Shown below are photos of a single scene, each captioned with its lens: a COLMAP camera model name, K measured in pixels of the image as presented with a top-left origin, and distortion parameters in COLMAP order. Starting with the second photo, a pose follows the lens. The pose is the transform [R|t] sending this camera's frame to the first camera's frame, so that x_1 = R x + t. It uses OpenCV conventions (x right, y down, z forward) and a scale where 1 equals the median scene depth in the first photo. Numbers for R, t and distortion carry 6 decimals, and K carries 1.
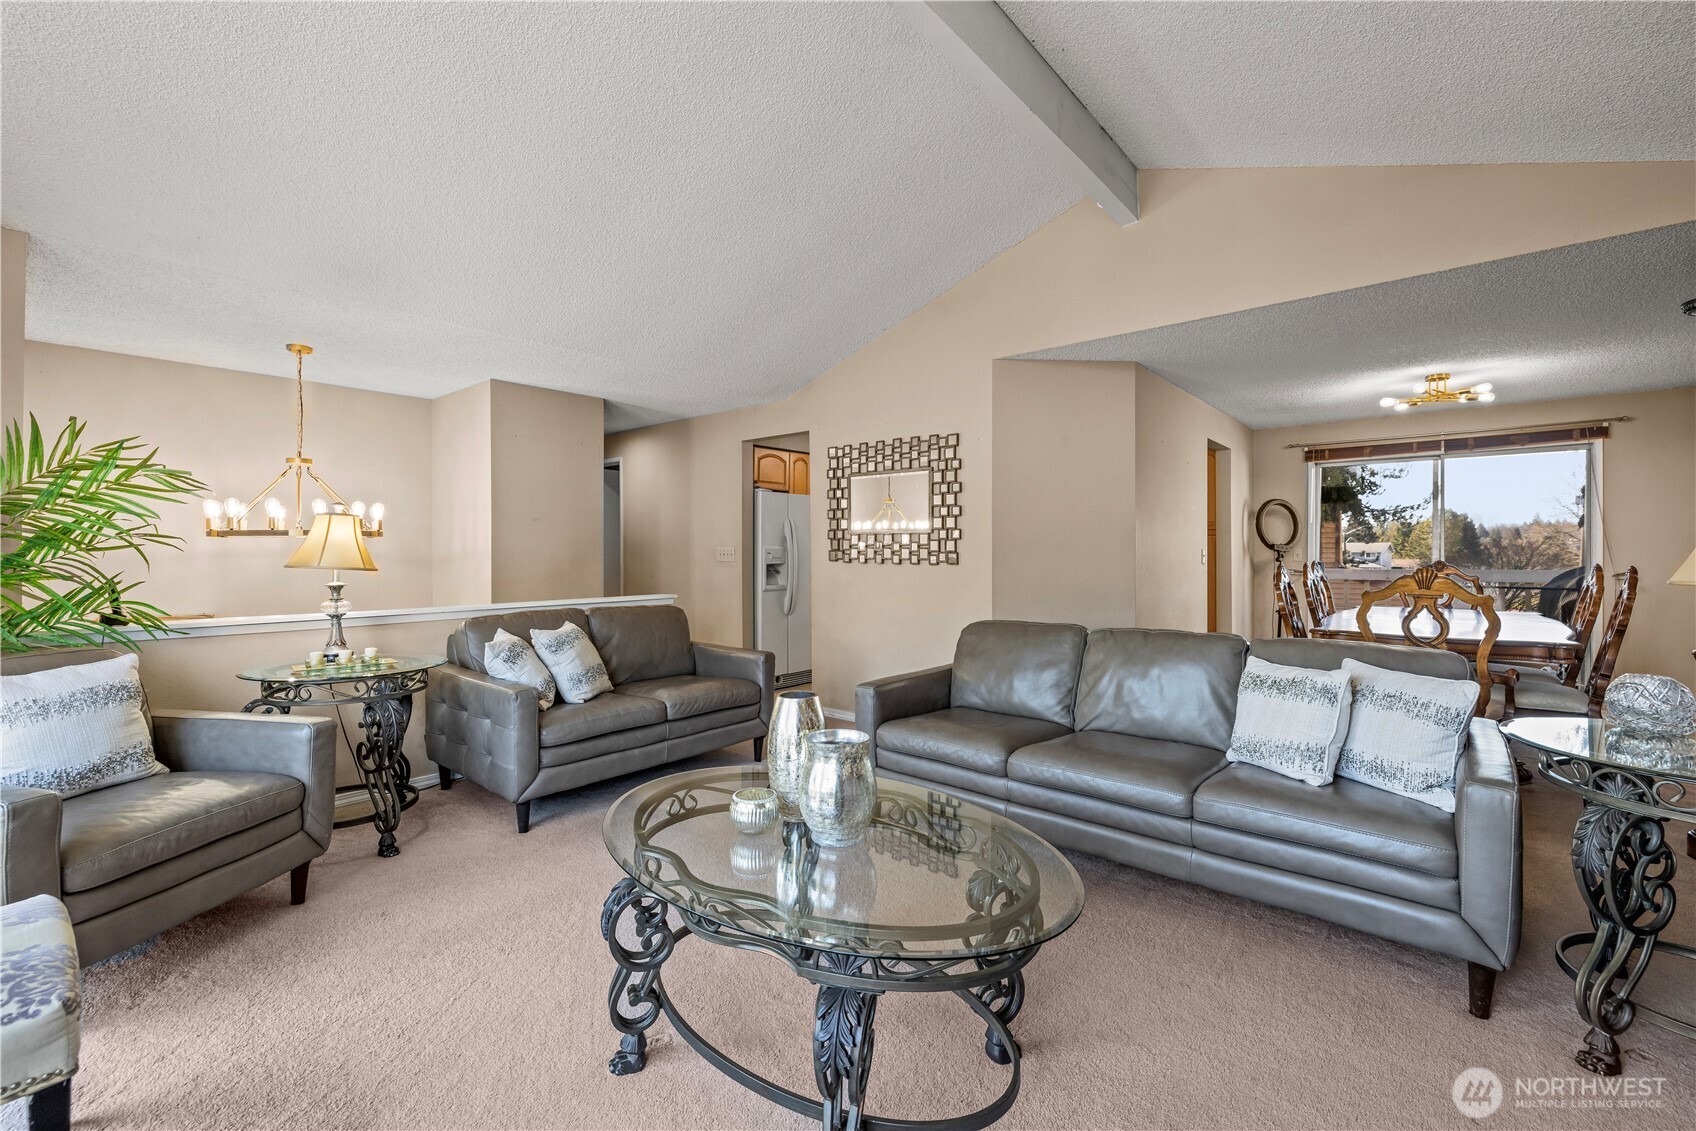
lens RADIAL K [[716.5, 0, 841.6], [0, 716.5, 555.2], [0, 0, 1]] dist [0.000996, 0.000124]
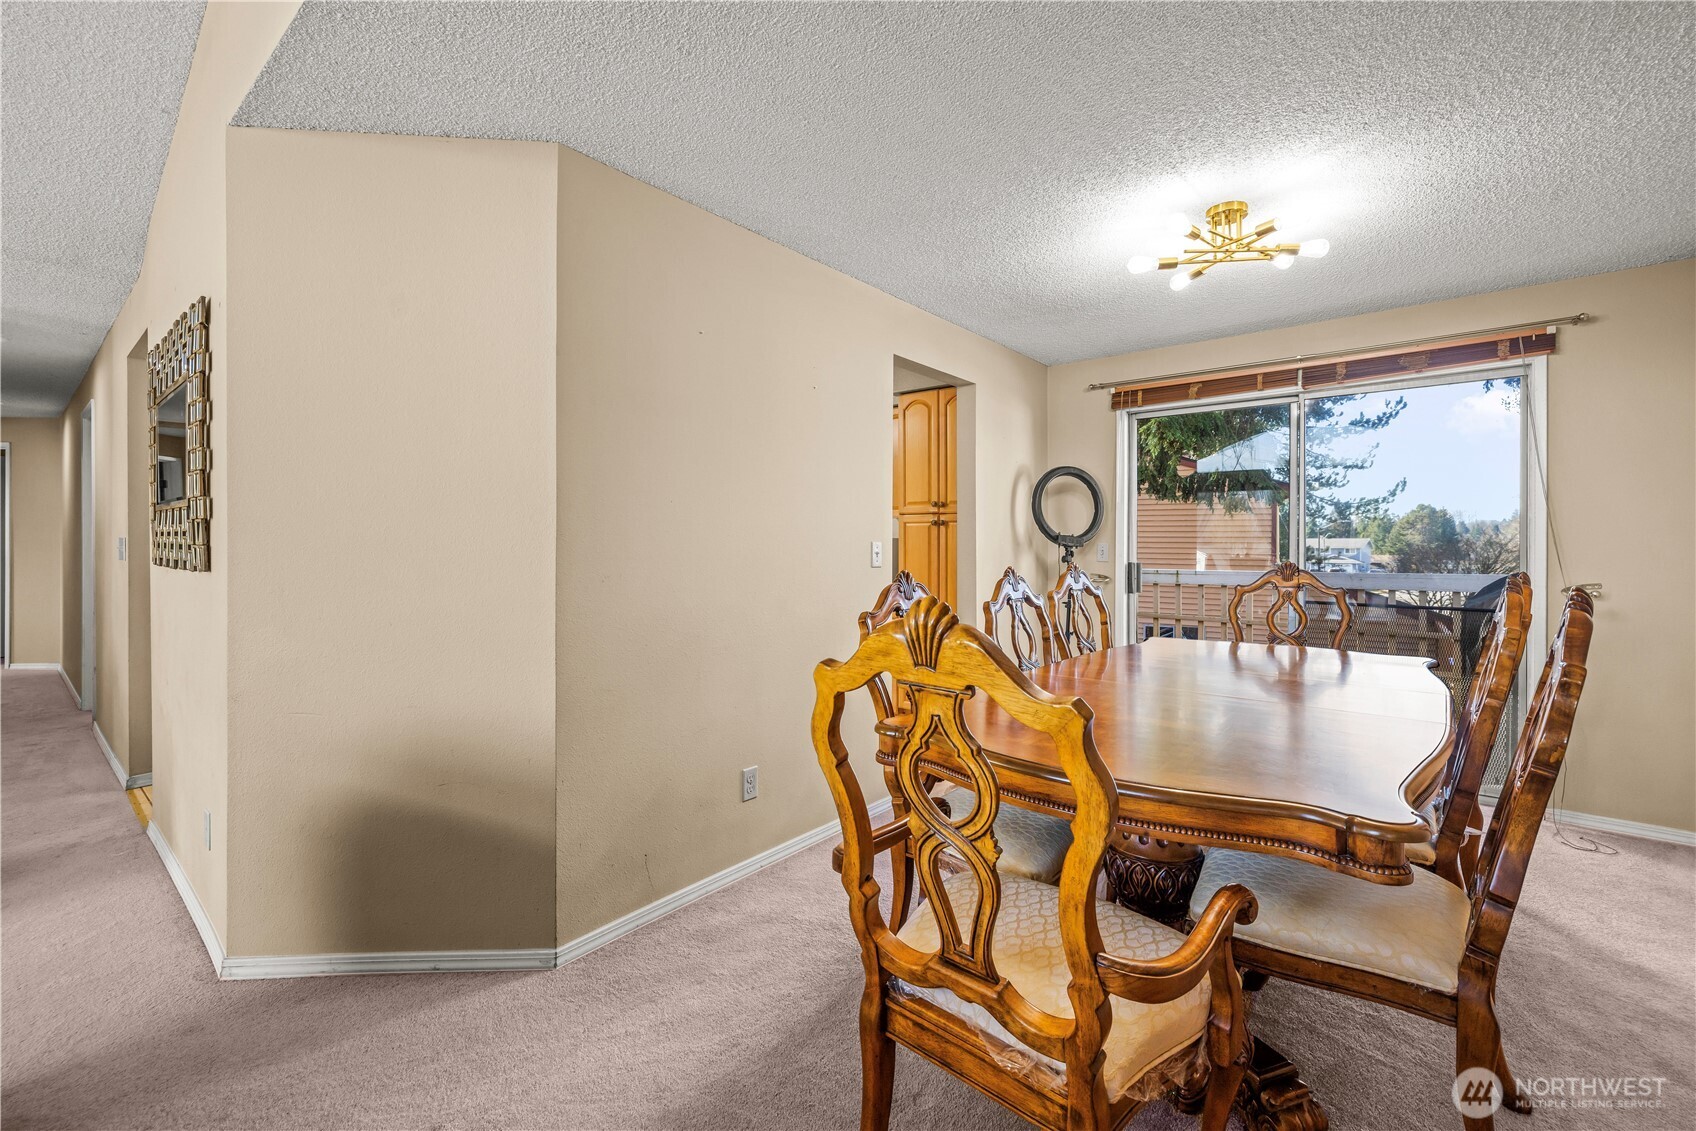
lens RADIAL K [[713.0, 0, 852.2], [0, 713.0, 550.3], [0, 0, 1]] dist [0.000300, 0.000092]
pose [[0.999786, 0.003702, 0.020357, 0.399323], [-0.003740, 0.999991, 0.001794, -0.002301], [-0.020350, -0.001870, 0.999791, 0.355045]]
